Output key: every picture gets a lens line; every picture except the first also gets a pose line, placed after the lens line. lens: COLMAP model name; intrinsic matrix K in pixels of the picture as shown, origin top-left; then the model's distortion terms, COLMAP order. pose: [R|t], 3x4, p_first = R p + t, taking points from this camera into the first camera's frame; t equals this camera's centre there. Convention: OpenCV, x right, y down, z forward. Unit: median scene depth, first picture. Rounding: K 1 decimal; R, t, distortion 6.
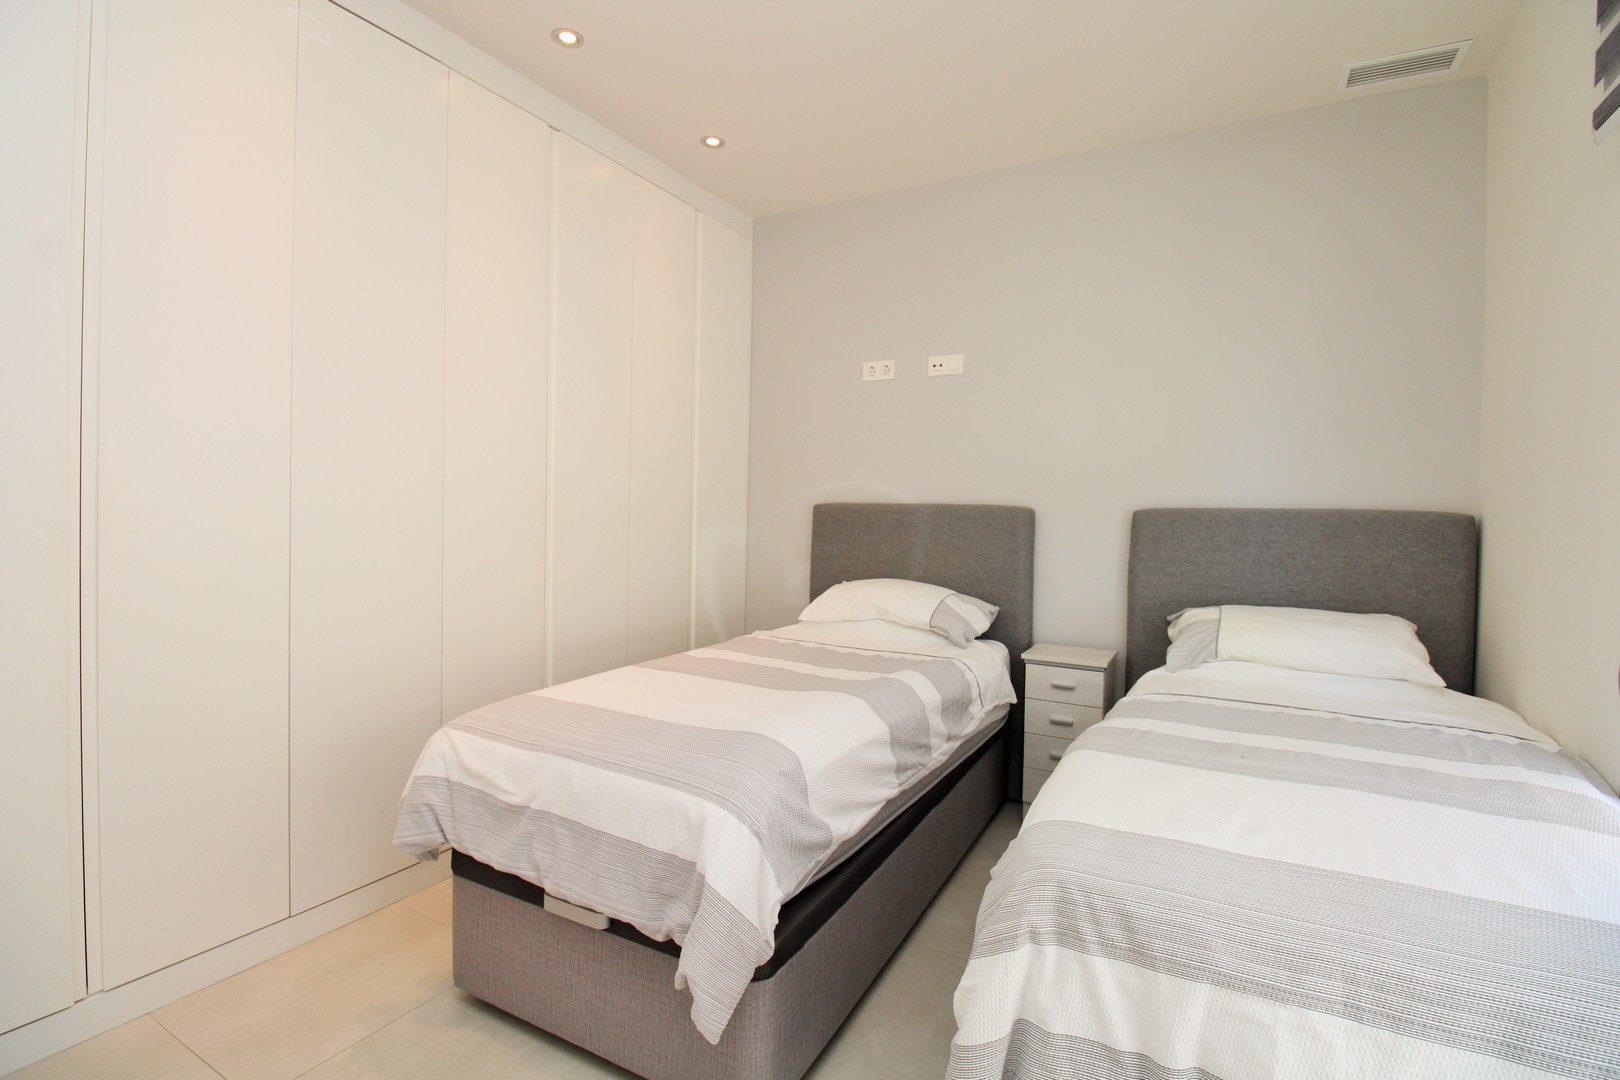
lens RADIAL K [[747.8, 0, 815.4], [0, 747.8, 524.6], [0, 0, 1]] dist [0.001460, -0.013846]
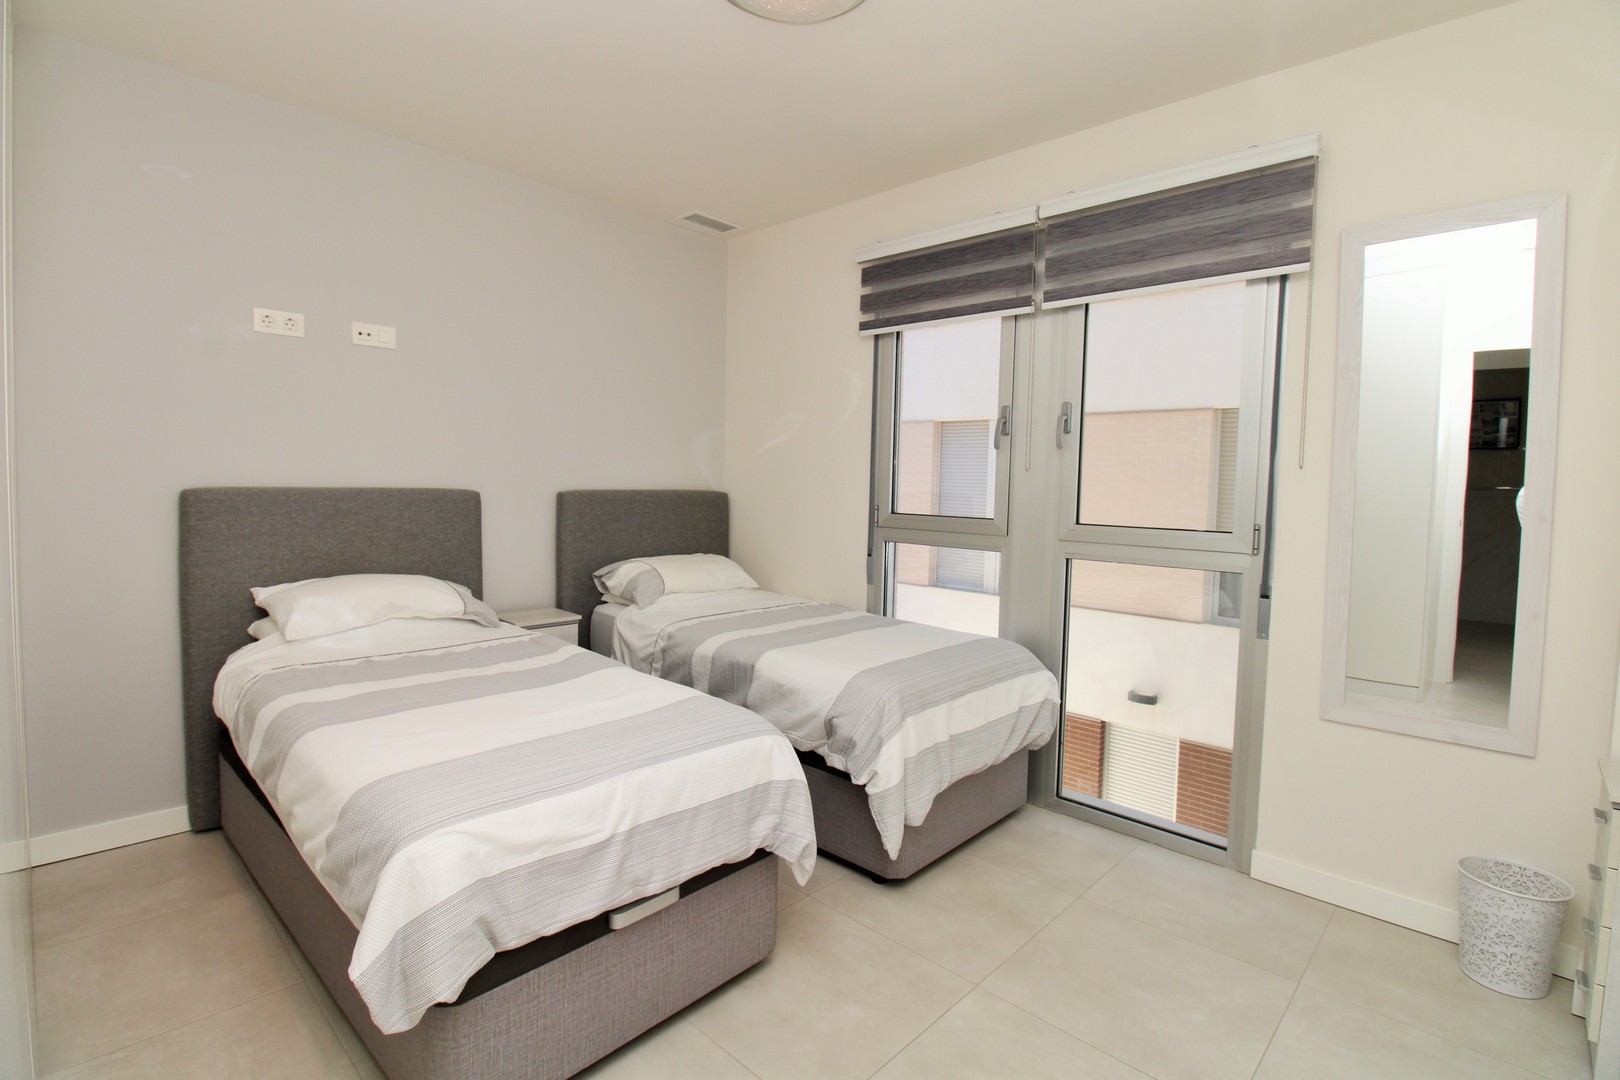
lens RADIAL K [[747.8, 0, 815.4], [0, 747.8, 524.6], [0, 0, 1]] dist [0.001460, -0.013846]
pose [[0.262138, -0.066497, 0.962737, -0.677795], [0.005027, 0.997704, 0.067544, -0.048431], [-0.965017, -0.012866, 0.261871, 0.277241]]
